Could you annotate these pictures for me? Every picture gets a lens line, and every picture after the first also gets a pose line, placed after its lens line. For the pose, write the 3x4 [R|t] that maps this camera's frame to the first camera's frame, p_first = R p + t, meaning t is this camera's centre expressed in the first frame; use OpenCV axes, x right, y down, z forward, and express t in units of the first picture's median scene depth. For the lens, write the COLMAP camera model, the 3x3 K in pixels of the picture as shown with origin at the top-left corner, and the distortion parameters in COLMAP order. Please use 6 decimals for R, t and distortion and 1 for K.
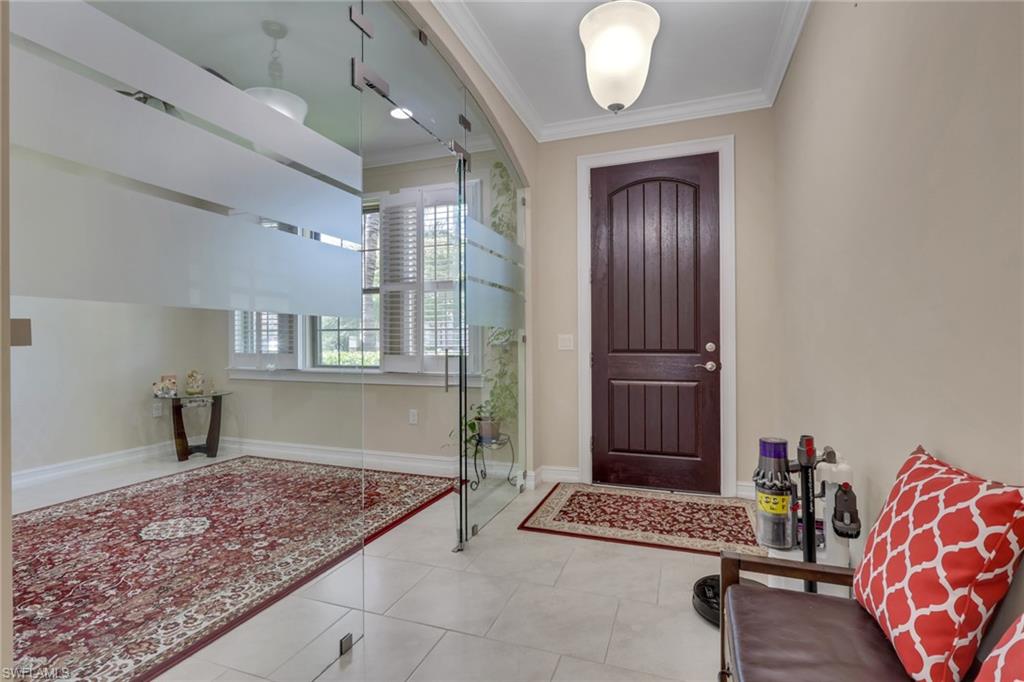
lens RADIAL K [[486.0, 0, 504.6], [0, 486.0, 343.3], [0, 0, 1]] dist [-0.003672, 0.001334]
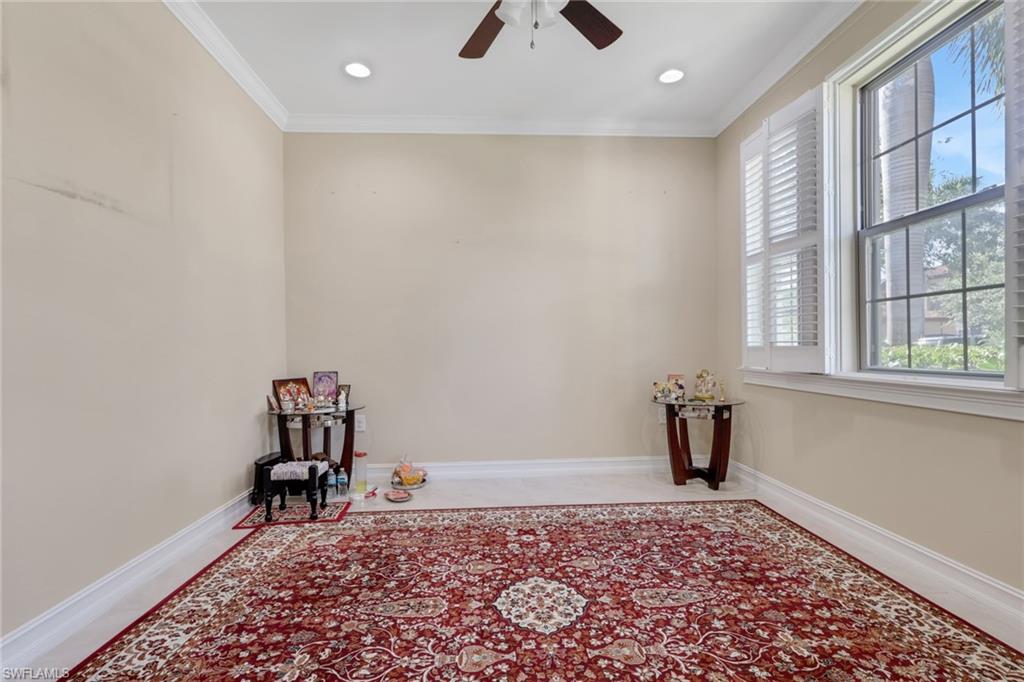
lens RADIAL K [[486.0, 0, 533.6], [0, 486.0, 343.0], [0, 0, 1]] dist [-0.003672, 0.001334]
pose [[0.409191, -0.014049, -0.912341, -0.057020], [0.008767, 0.999896, -0.011465, 0.027252], [0.912407, -0.003307, 0.409272, 0.579418]]
